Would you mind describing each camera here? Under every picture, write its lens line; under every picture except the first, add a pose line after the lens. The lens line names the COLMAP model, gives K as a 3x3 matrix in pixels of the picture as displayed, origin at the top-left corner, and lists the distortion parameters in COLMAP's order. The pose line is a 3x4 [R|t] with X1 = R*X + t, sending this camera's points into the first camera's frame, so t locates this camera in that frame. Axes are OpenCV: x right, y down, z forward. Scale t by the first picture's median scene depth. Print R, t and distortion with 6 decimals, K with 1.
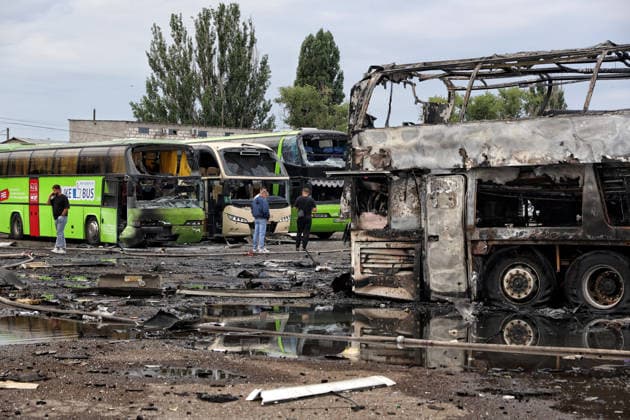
lens RADIAL K [[1208.2, 0, 315.3], [0, 1208.2, 214.8], [0, 0, 1]] dist [-0.014302, 0.000000]
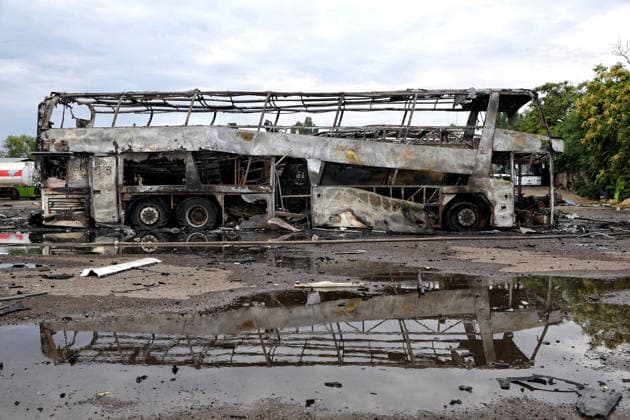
lens RADIAL K [[573.2, 0, 319.0], [0, 573.2, 208.9], [0, 0, 1]] dist [0.006825, 0.000000]
pose [[0.829501, -0.012767, 0.558359, -0.101065], [0.001632, 0.999790, 0.020436, 0.027215], [-0.558503, -0.016040, 0.829347, 0.119900]]
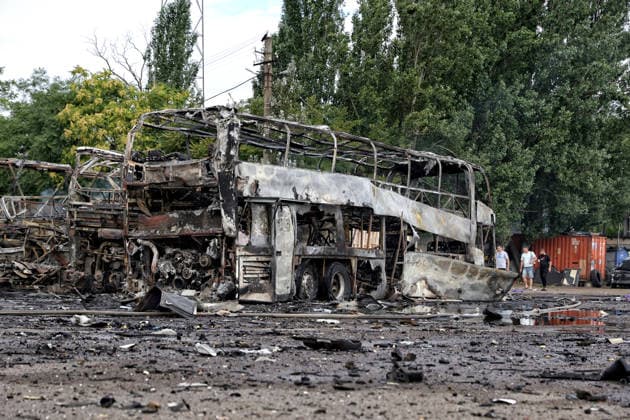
lens RADIAL K [[1208.2, 0, 314.4], [0, 1208.2, 209.9], [0, 0, 1]] dist [-0.014302, 0.000000]
pose [[-0.109603, 0.043086, 0.993041, -1.185377], [-0.019724, 0.998769, -0.045512, 0.030677], [-0.993780, -0.024575, -0.108618, 1.093740]]
